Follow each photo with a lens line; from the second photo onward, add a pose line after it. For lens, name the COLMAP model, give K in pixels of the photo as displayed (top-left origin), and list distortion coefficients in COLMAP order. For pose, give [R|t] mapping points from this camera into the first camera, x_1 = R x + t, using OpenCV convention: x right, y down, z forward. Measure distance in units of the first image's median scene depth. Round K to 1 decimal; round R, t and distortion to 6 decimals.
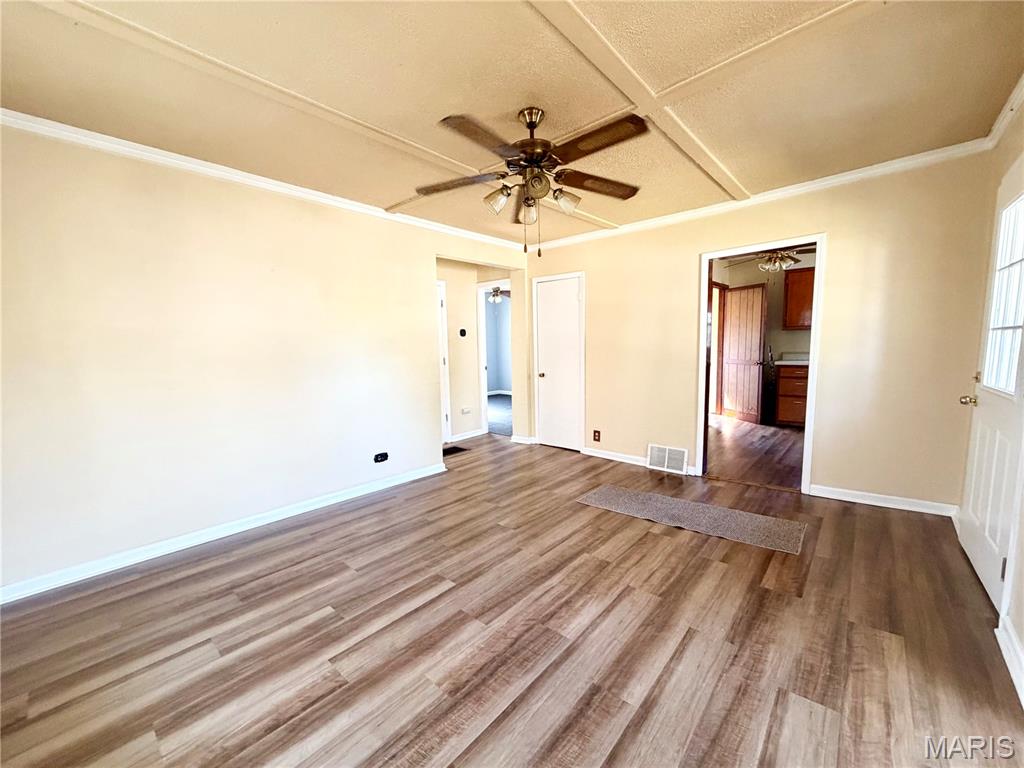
lens RADIAL K [[408.3, 0, 512.5], [0, 408.3, 385.4], [0, 0, 1]] dist [0.000200, 0.000527]
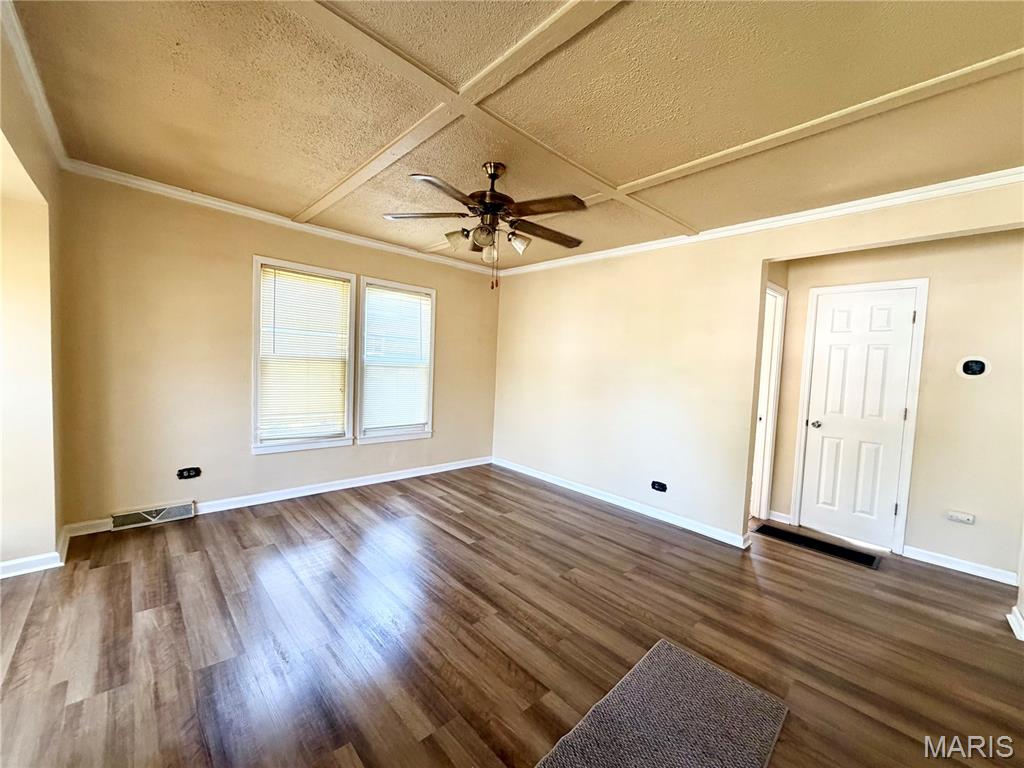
lens RADIAL K [[408.3, 0, 512.5], [0, 408.3, 385.4], [0, 0, 1]] dist [0.000200, 0.000527]
pose [[-0.099002, 0.069141, -0.992682, 0.895118], [-0.145930, 0.985789, 0.083215, -0.125821], [0.984329, 0.153101, -0.087506, 0.920070]]
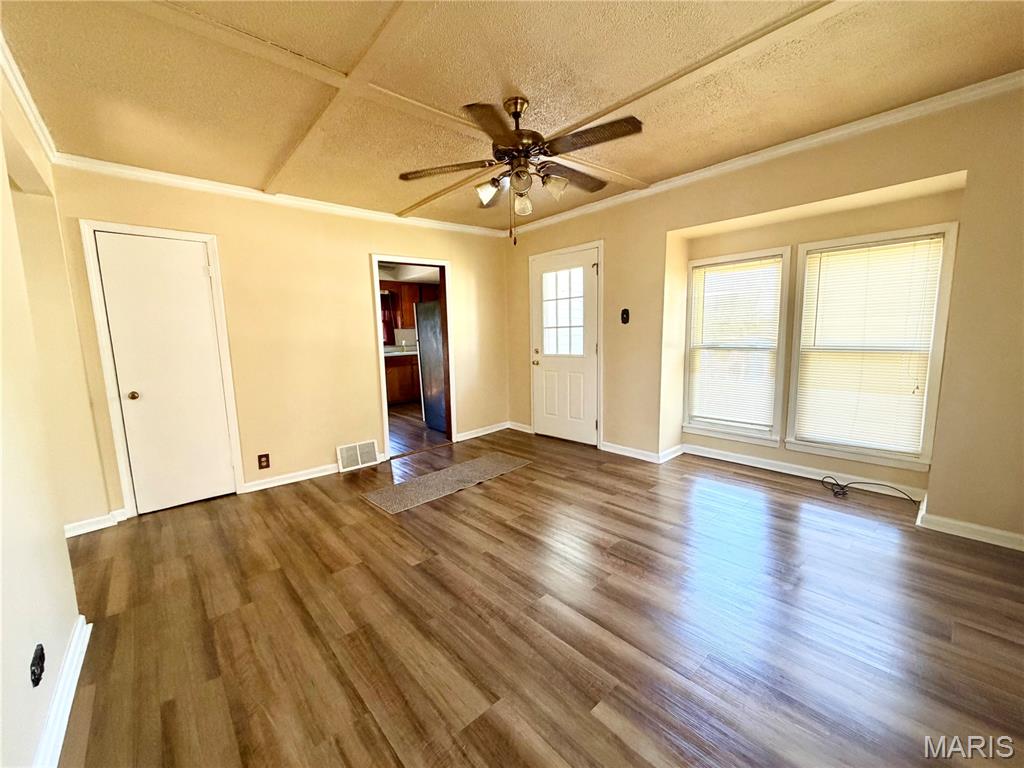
lens RADIAL K [[408.3, 0, 512.5], [0, 408.3, 385.4], [0, 0, 1]] dist [0.000200, 0.000527]
pose [[0.124781, -0.111029, 0.985952, -0.770118], [0.125033, 0.987557, 0.095386, -0.050325], [-0.984274, 0.111375, 0.137111, 0.701526]]
